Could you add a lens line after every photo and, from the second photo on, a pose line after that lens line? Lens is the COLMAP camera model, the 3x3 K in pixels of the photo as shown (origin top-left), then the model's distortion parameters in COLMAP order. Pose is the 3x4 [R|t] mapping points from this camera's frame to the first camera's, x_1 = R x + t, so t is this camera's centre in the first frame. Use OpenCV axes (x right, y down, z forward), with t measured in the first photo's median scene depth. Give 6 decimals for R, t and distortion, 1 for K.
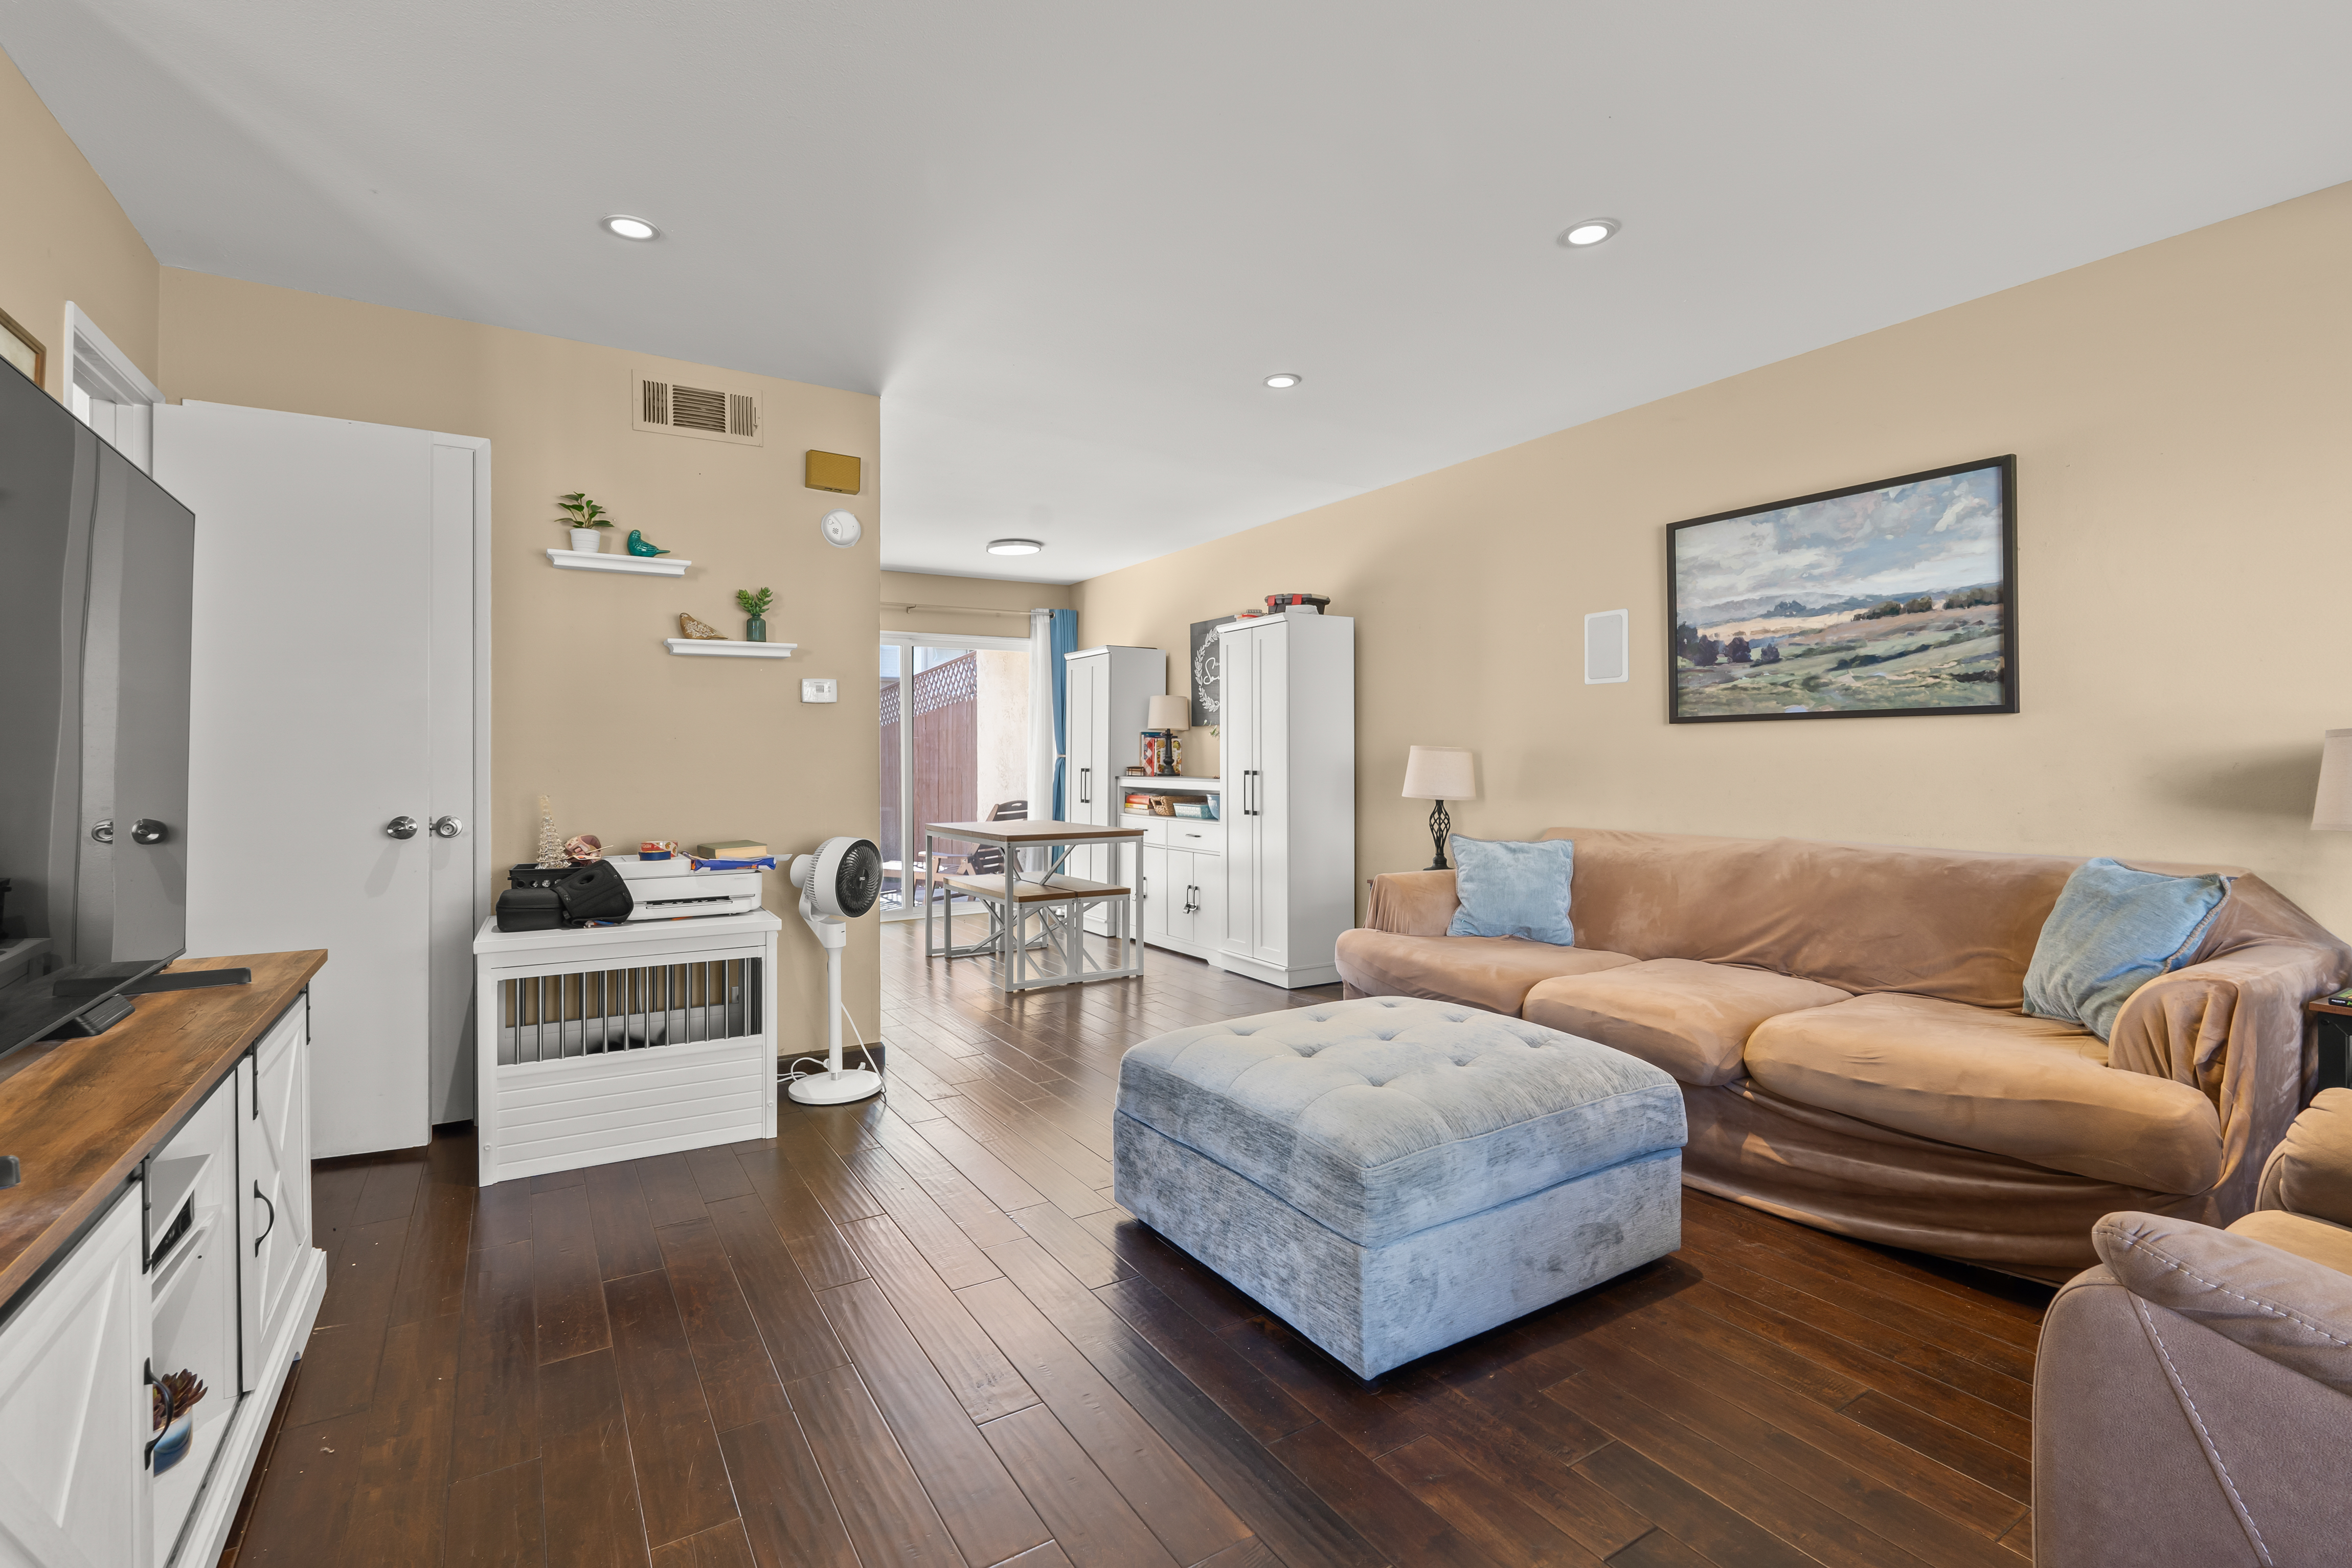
lens RADIAL K [[1066.4, 0, 1169.7], [0, 1066.4, 756.2], [0, 0, 1]] dist [-0.000286, -0.000034]
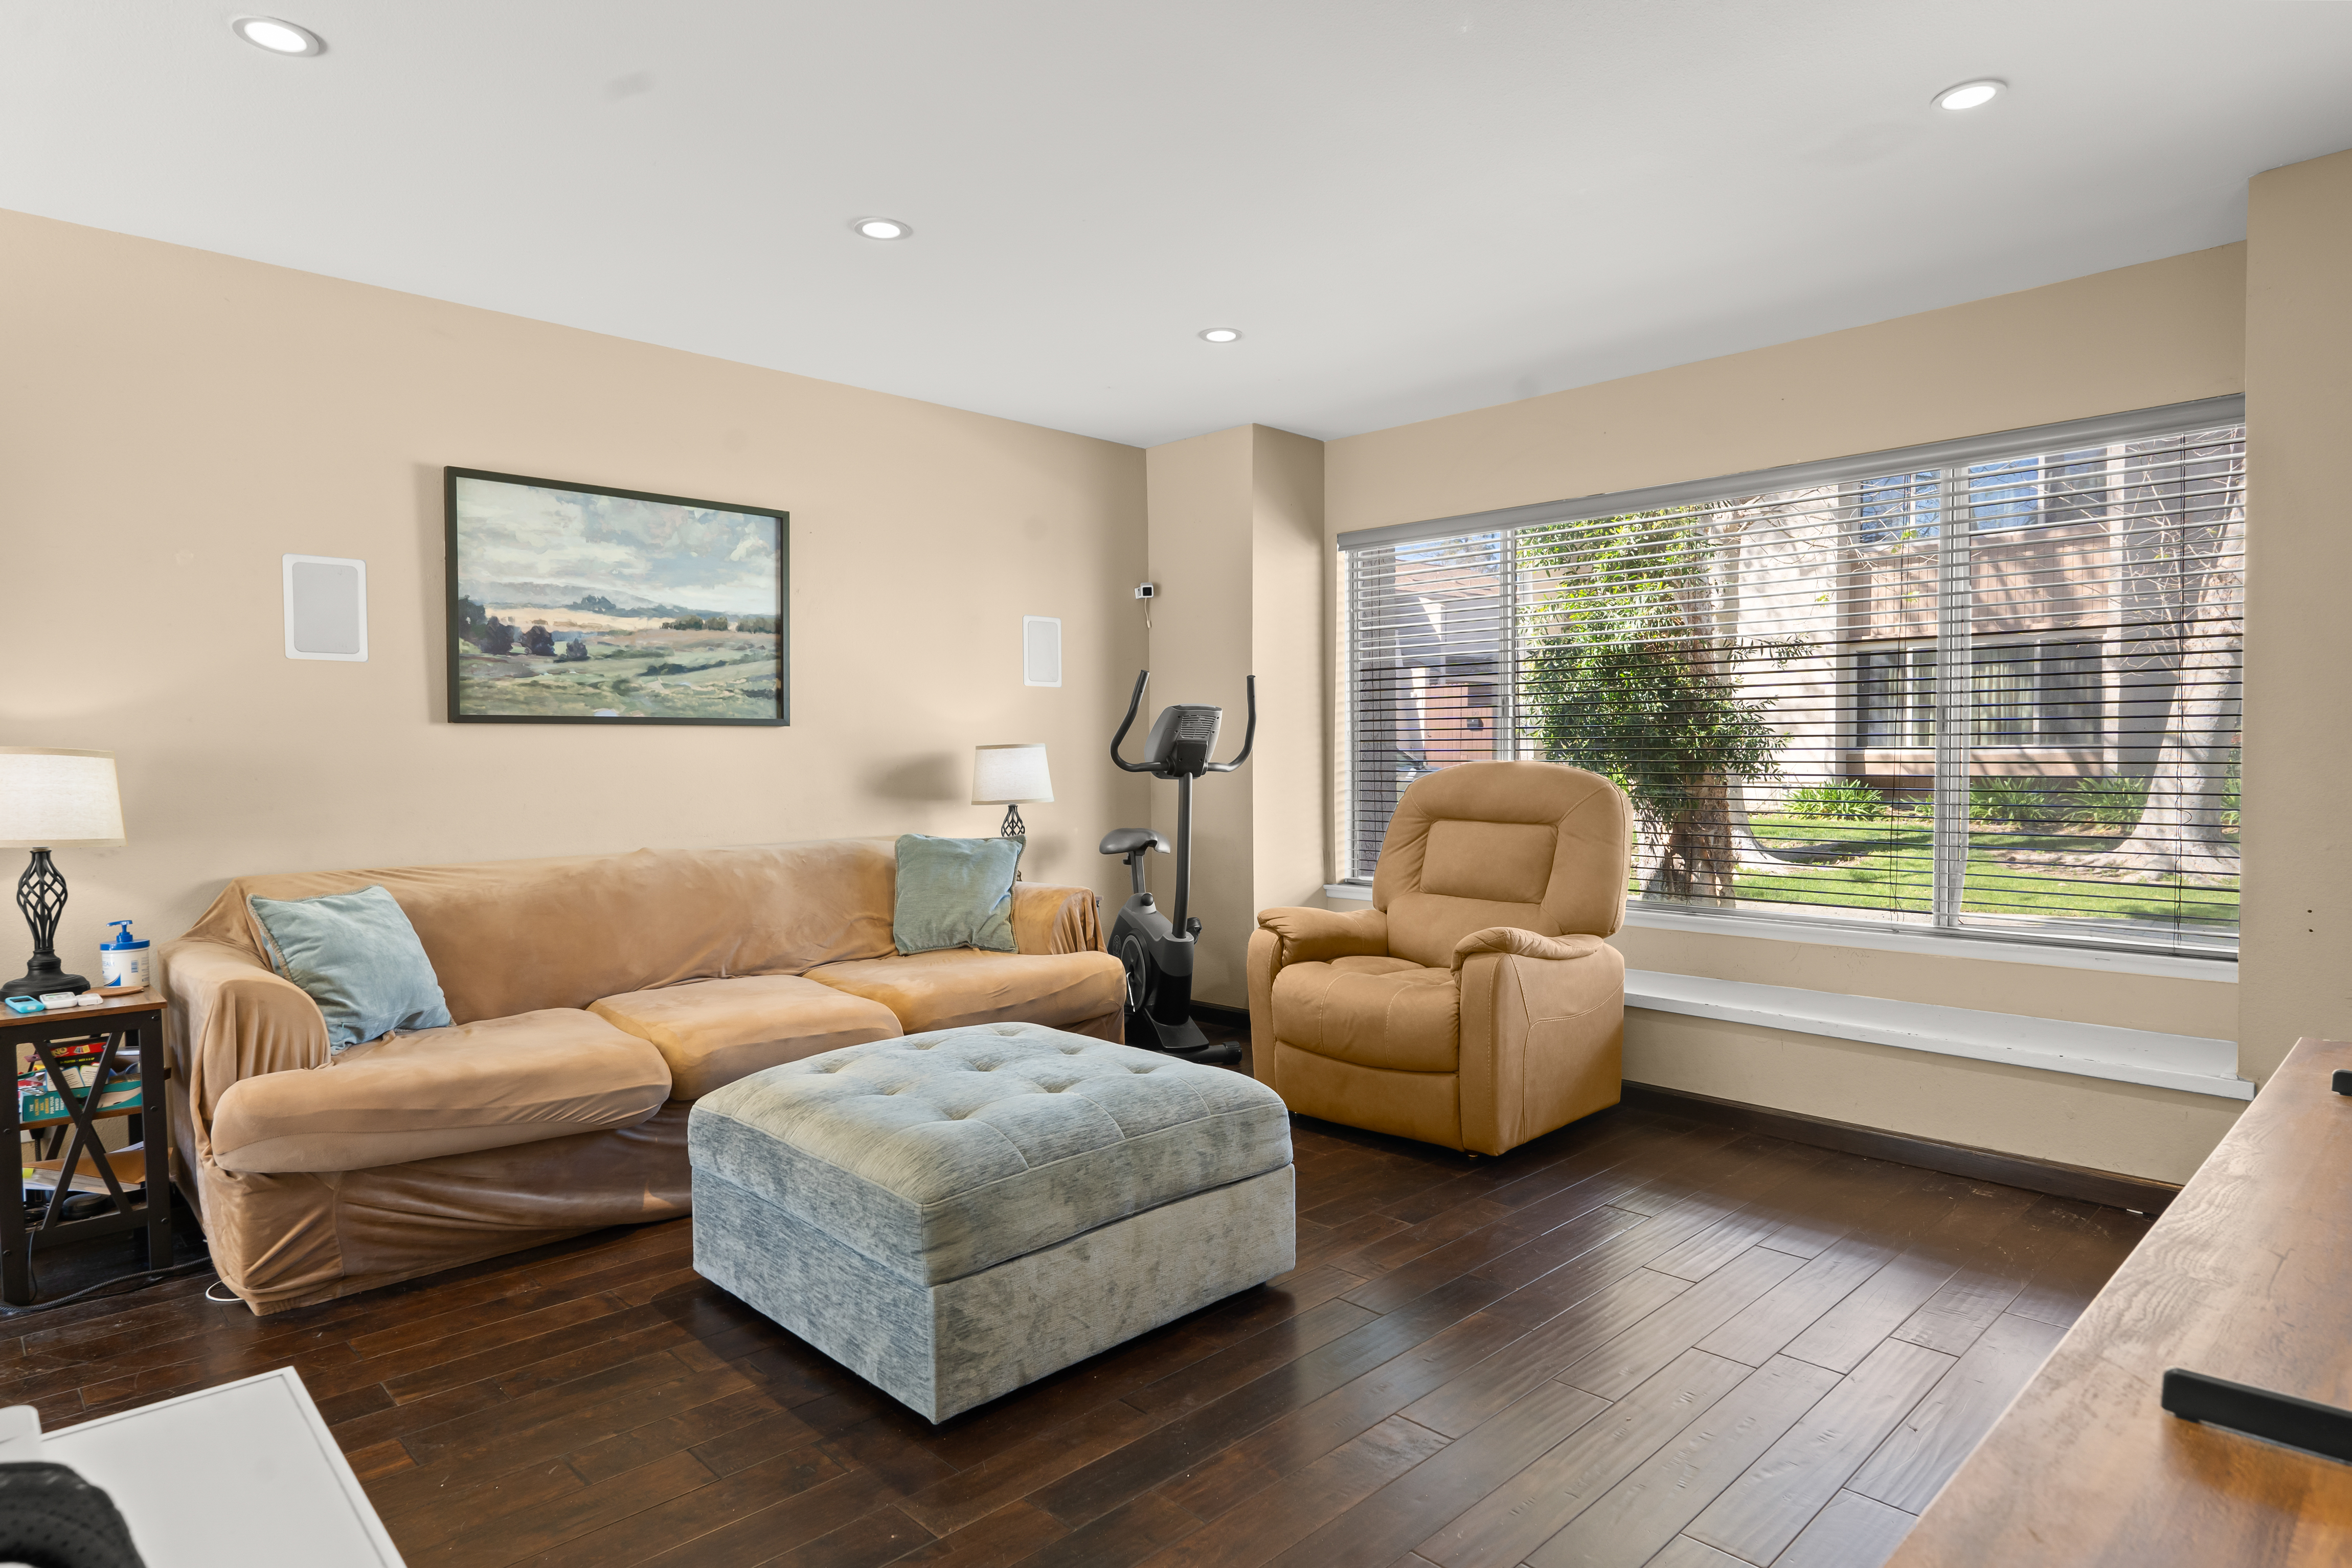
lens RADIAL K [[1325.0, 0, 1176.0], [0, 1325.0, 784.0], [0, 0, 1]] dist [0.000592, 0.000472]
pose [[-0.216838, -0.016686, 0.976065, -0.631624], [0.006947, 0.999802, 0.018635, 0.000048], [-0.976183, 0.010822, -0.216680, 0.732237]]
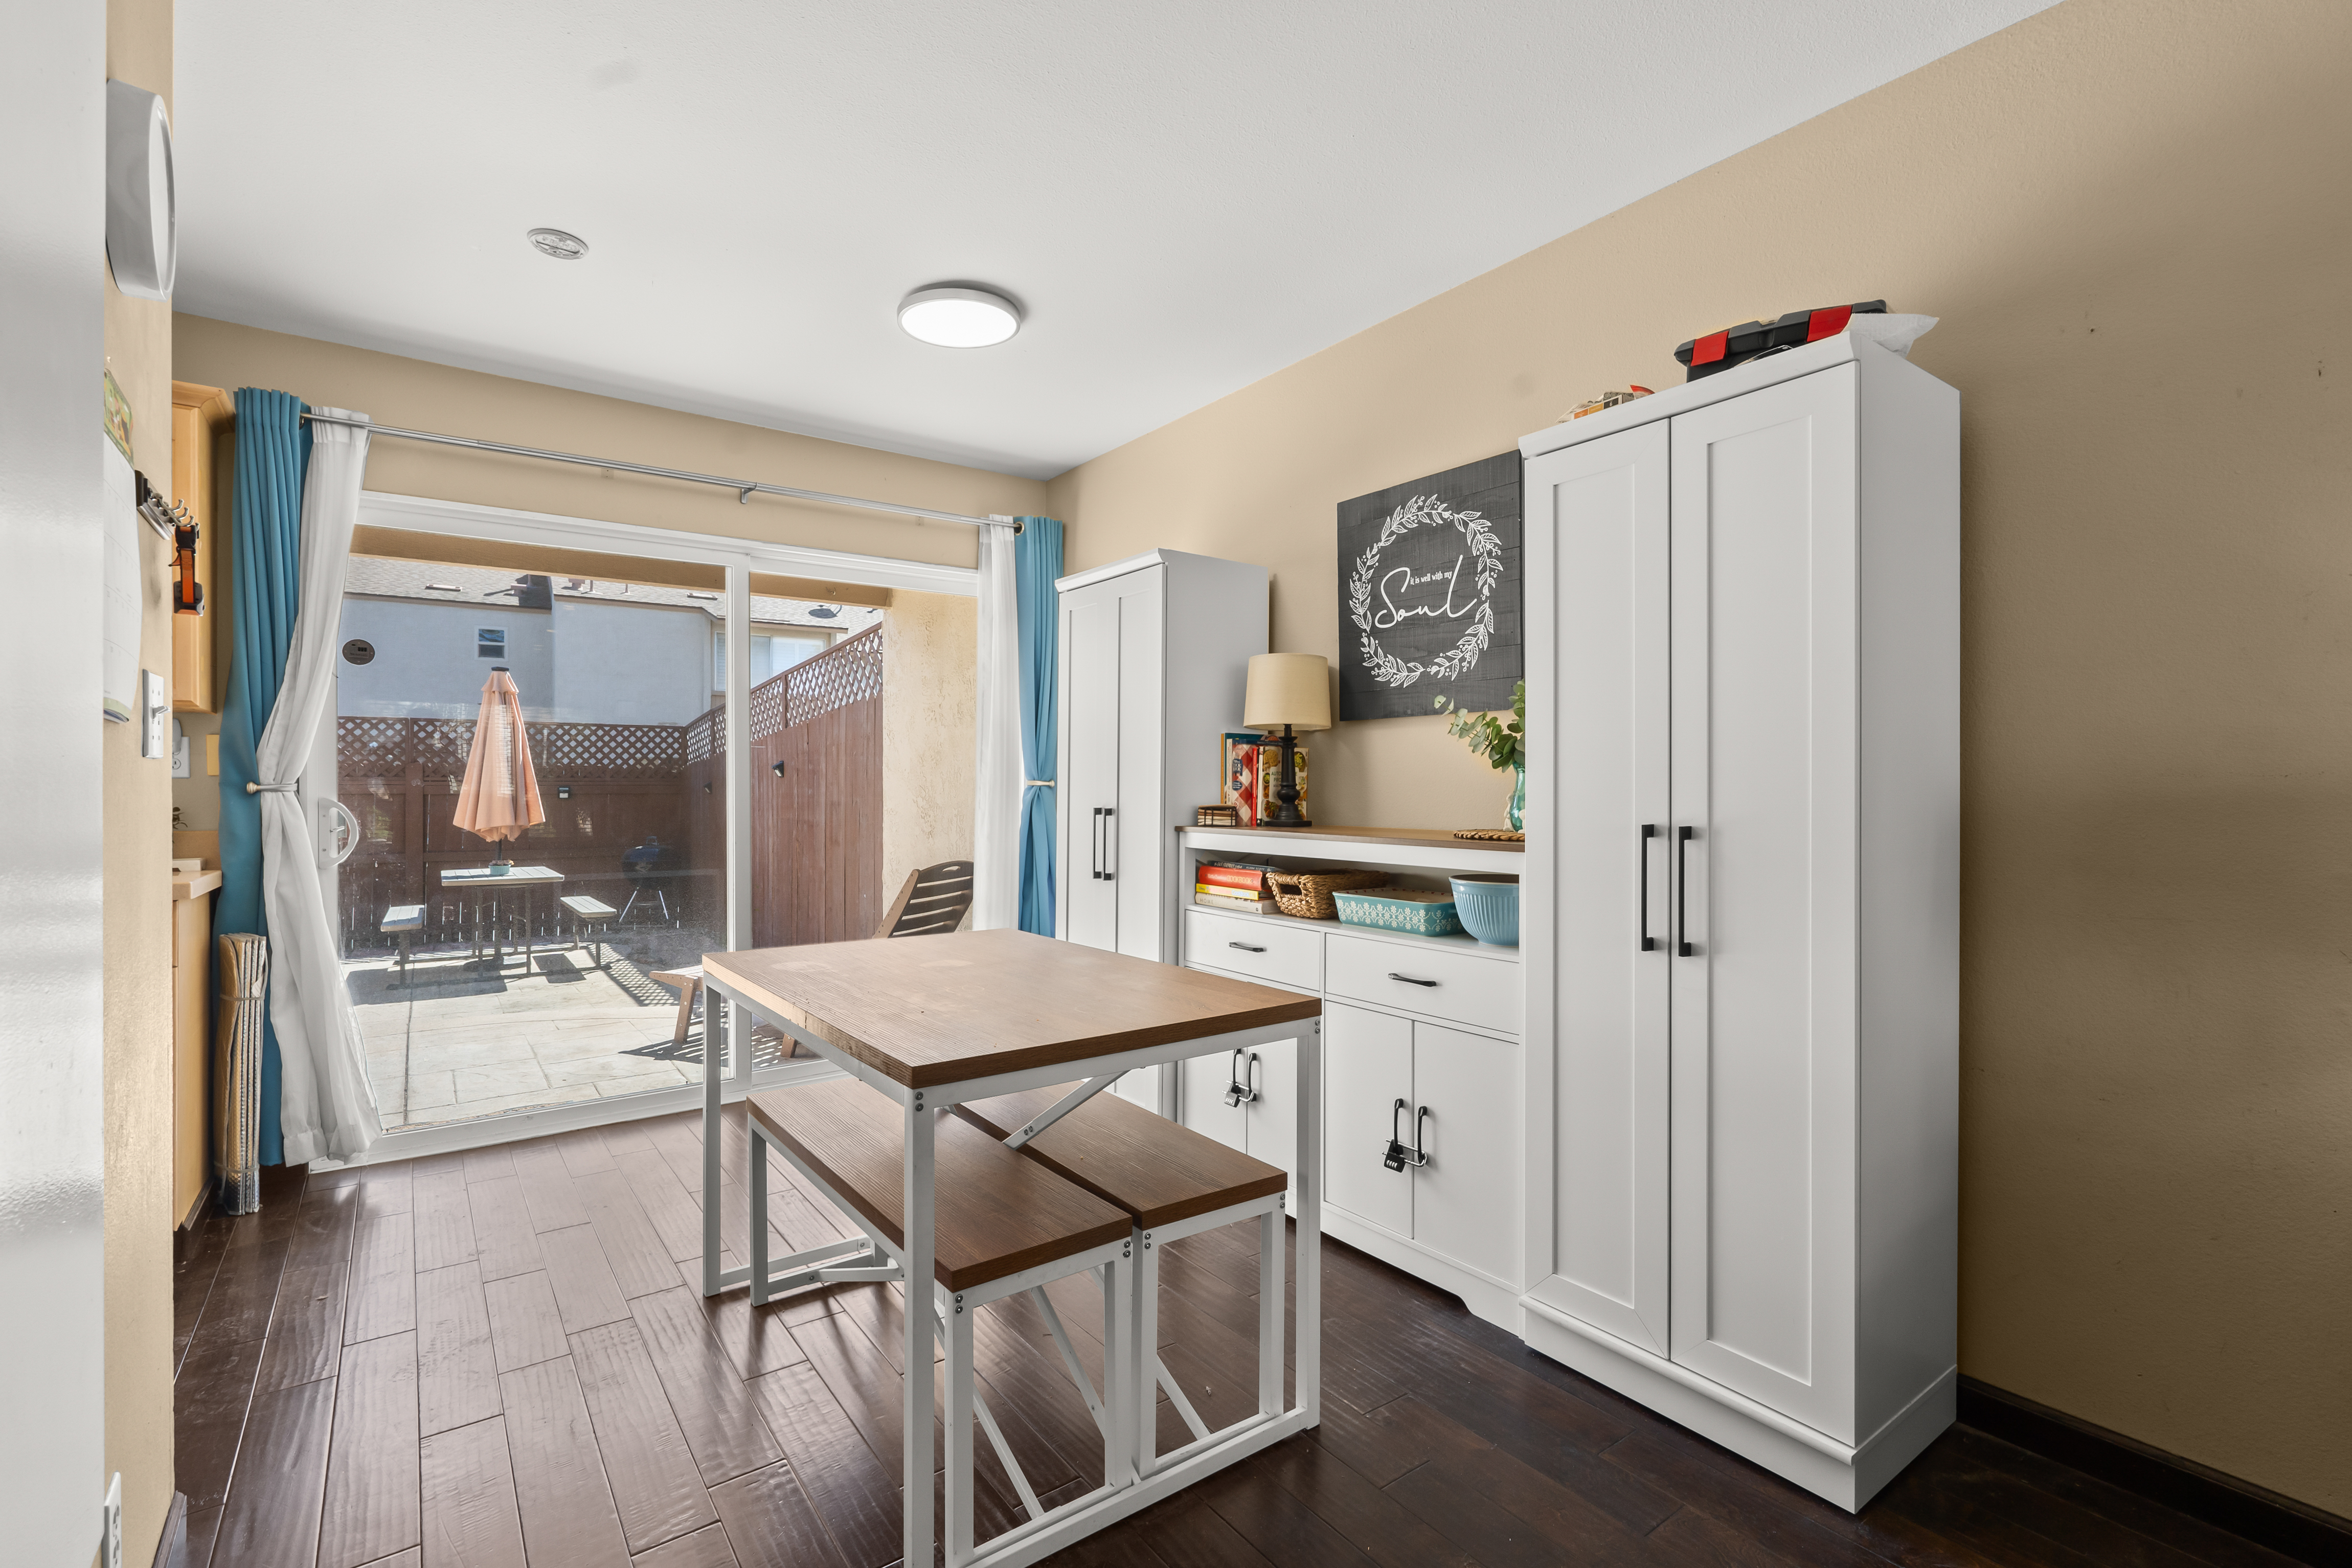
lens RADIAL K [[1035.8, 0, 1164.3], [0, 1035.8, 786.7], [0, 0, 1]] dist [-0.002284, -0.000155]
pose [[0.996684, 0.003616, 0.081294, -0.169822], [-0.003803, 0.999990, 0.002151, 0.000625], [-0.081285, -0.002453, 0.996688, 0.995253]]
